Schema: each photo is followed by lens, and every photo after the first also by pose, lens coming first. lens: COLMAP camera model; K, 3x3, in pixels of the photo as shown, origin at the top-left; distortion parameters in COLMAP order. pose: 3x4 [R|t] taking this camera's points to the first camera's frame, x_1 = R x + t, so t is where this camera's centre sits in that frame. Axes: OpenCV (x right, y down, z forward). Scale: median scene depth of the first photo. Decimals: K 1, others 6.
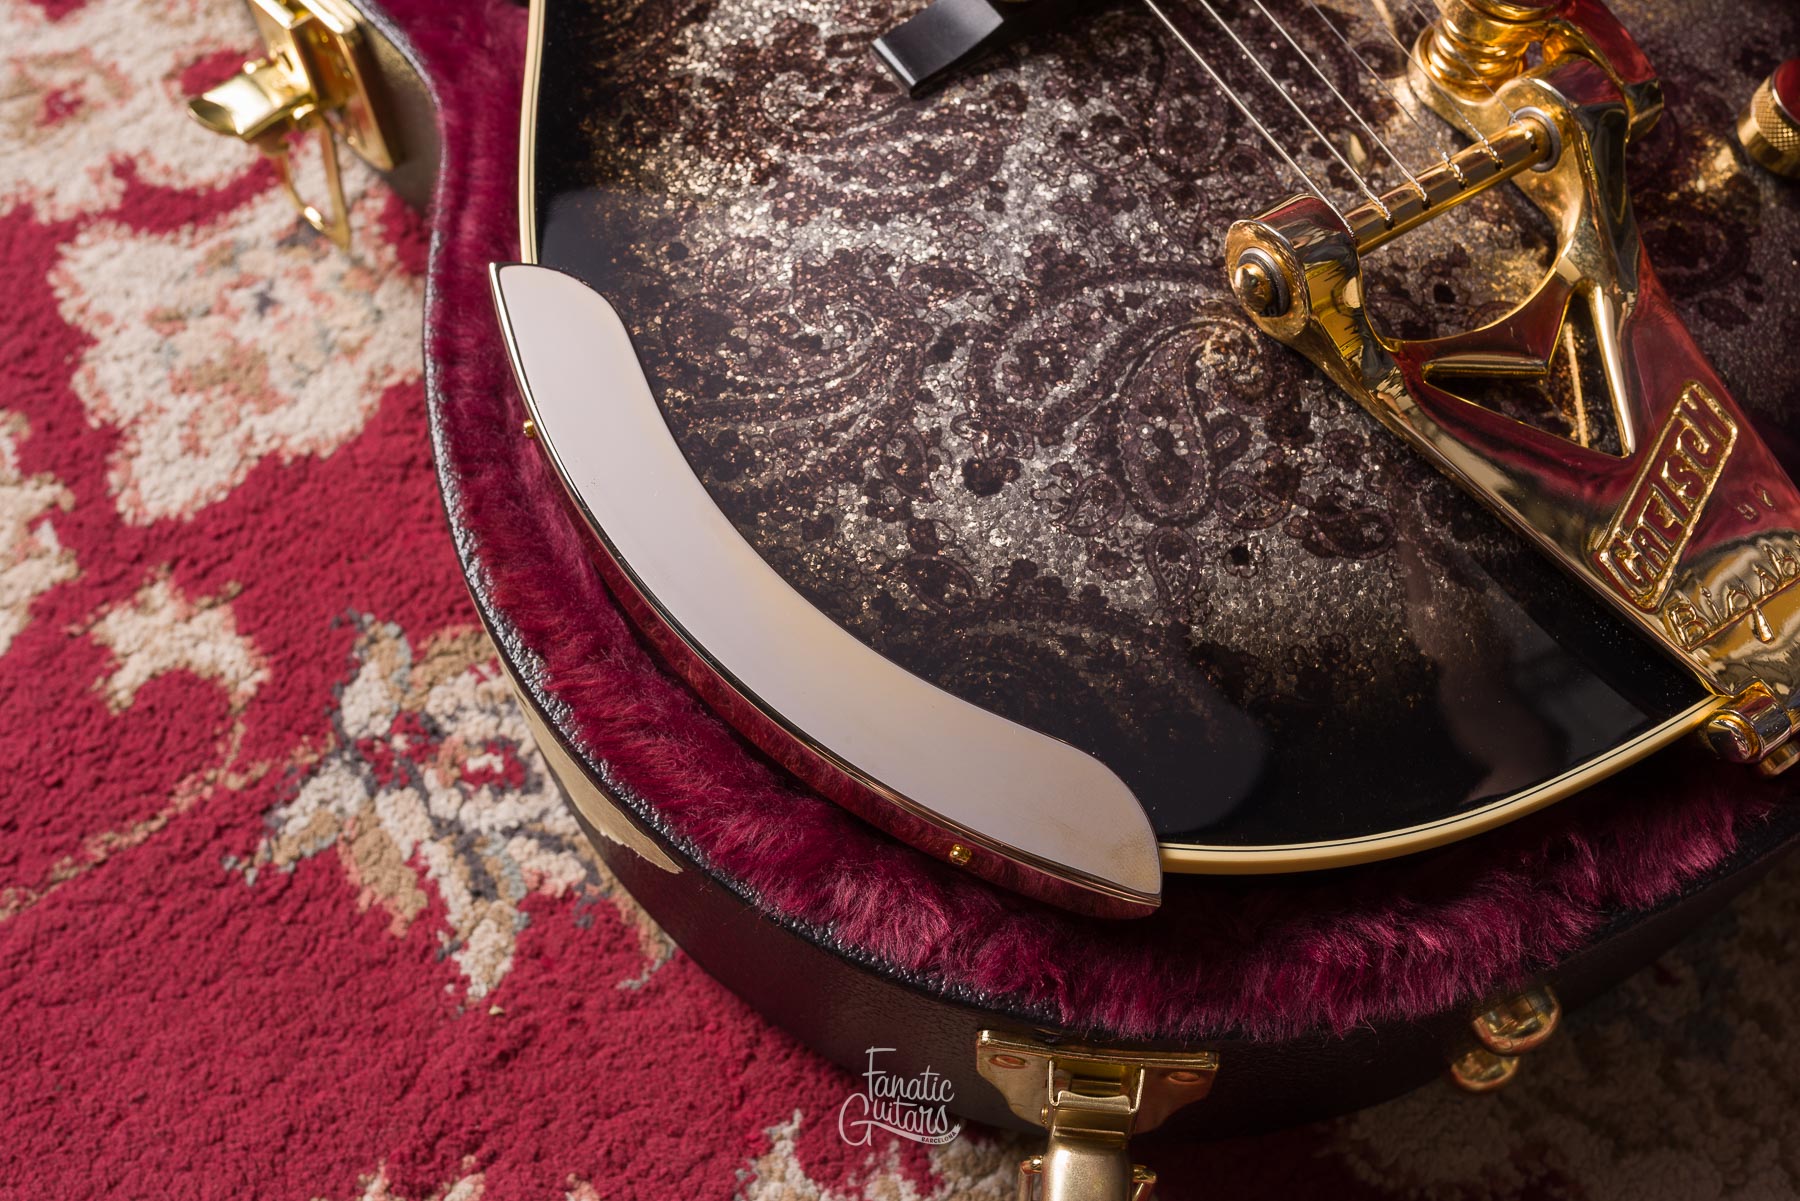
lens RADIAL K [[1765.3, 0, 915.5], [0, 1765.3, 597.6], [0, 0, 1]] dist [0.003487, 0.000000]
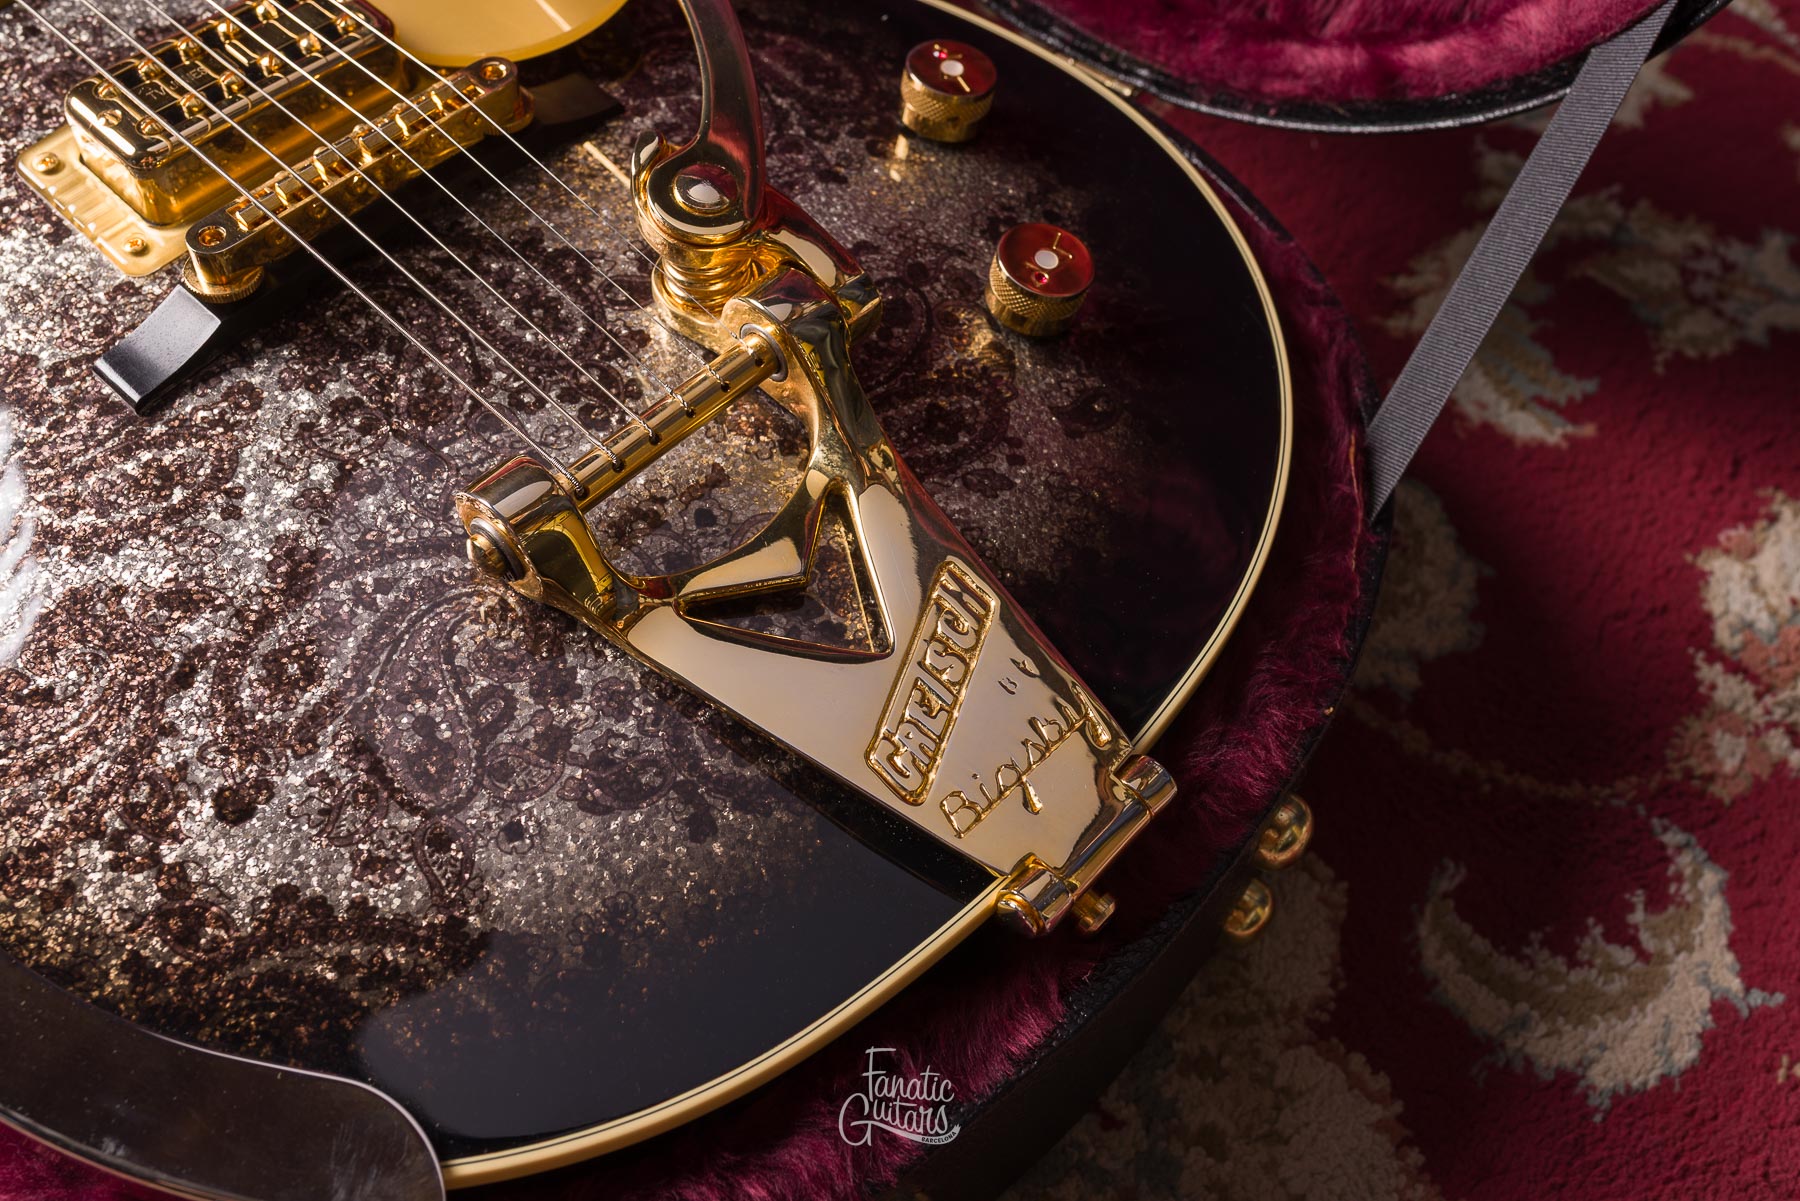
lens RADIAL K [[1765.3, 0, 903.2], [0, 1765.3, 596.2], [0, 0, 1]] dist [0.003487, 0.000000]
pose [[0.971855, -0.190722, 0.138284, 0.243582], [0.200530, 0.977804, -0.060725, -0.041836], [-0.123633, 0.086746, 0.988529, -0.000632]]
